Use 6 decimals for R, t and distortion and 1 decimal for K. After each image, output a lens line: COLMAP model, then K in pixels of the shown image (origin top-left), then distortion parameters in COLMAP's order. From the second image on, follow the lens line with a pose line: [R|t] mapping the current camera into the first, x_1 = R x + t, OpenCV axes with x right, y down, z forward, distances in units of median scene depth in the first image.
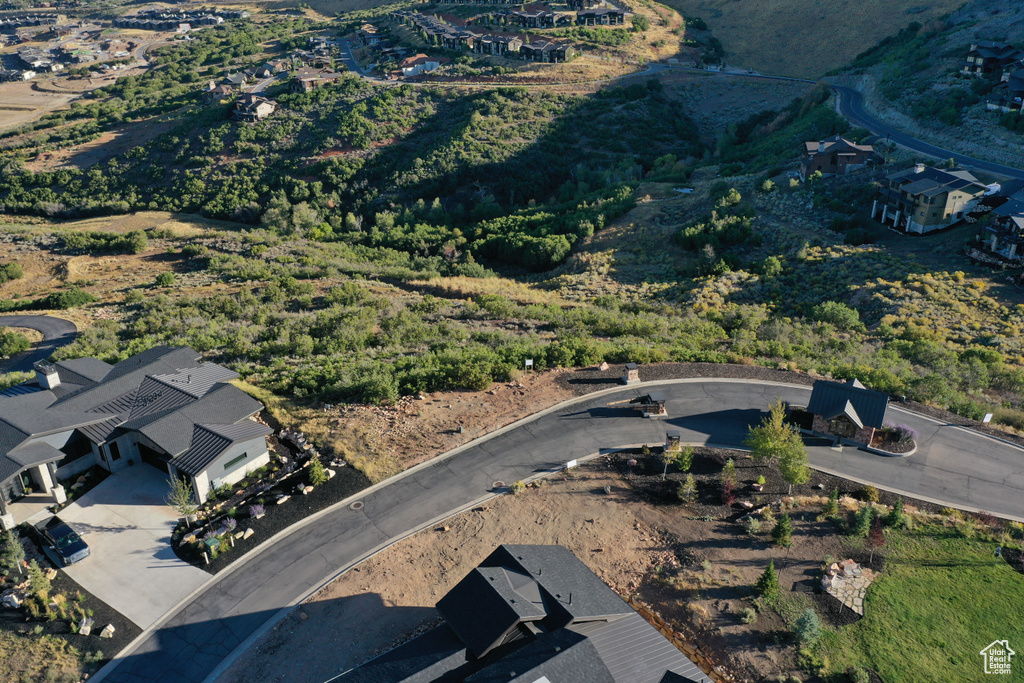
lens RADIAL K [[805.6, 0, 512.0], [0, 805.6, 341.5], [0, 0, 1]] dist [-0.010289, 0.000492]
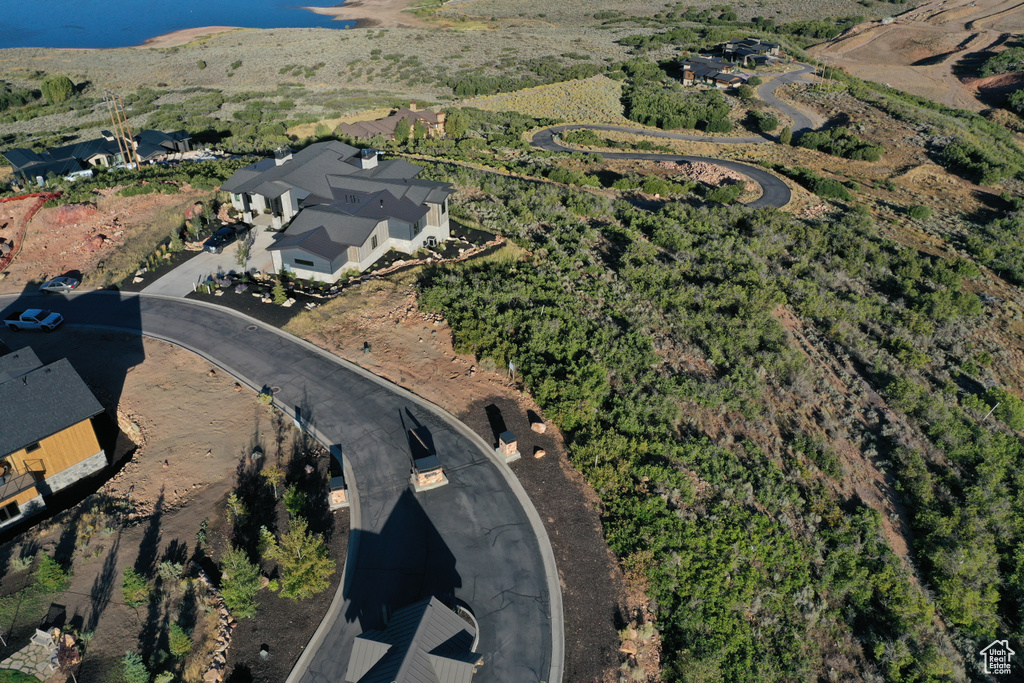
lens RADIAL K [[811.6, 0, 512.0], [0, 811.6, 341.5], [0, 0, 1]] dist [-0.000048, 0.003037]
pose [[0.242407, 0.532703, -0.810843, 0.252527], [-0.428802, 0.808534, 0.402992, -0.122485], [0.870269, 0.250003, 0.424418, 0.237860]]
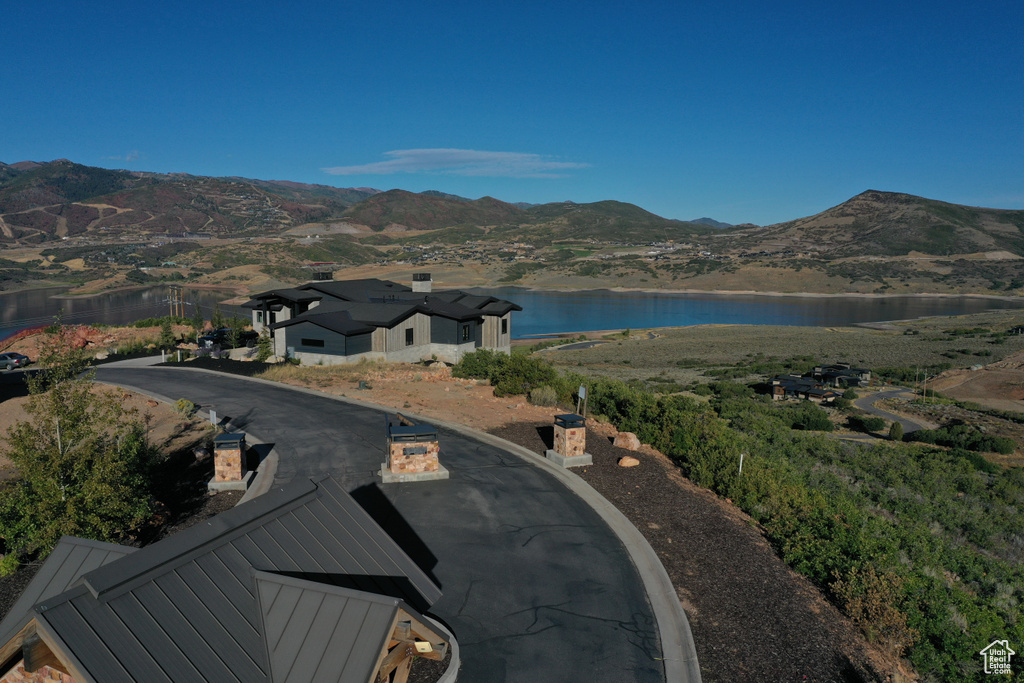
lens RADIAL K [[805.6, 0, 512.0], [0, 805.6, 341.5], [0, 0, 1]] dist [-0.010289, 0.000492]
pose [[0.133921, 0.142683, -0.980667, 0.188715], [-0.448713, 0.891057, 0.068368, -0.006712], [0.883584, 0.430882, 0.183355, 0.316575]]
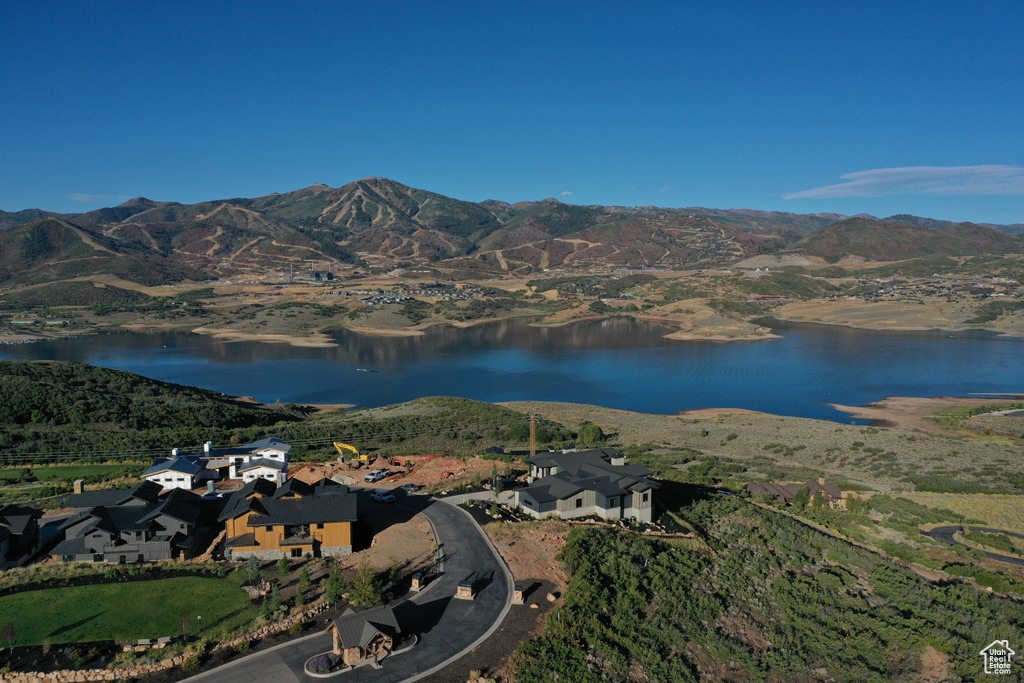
lens RADIAL K [[805.6, 0, 512.0], [0, 805.6, 341.5], [0, 0, 1]] dist [-0.010289, 0.000492]
pose [[-0.405184, 0.105455, -0.908133, 0.423349], [-0.402270, 0.871435, 0.280676, -0.218469], [0.820978, 0.479040, -0.310671, 0.423886]]
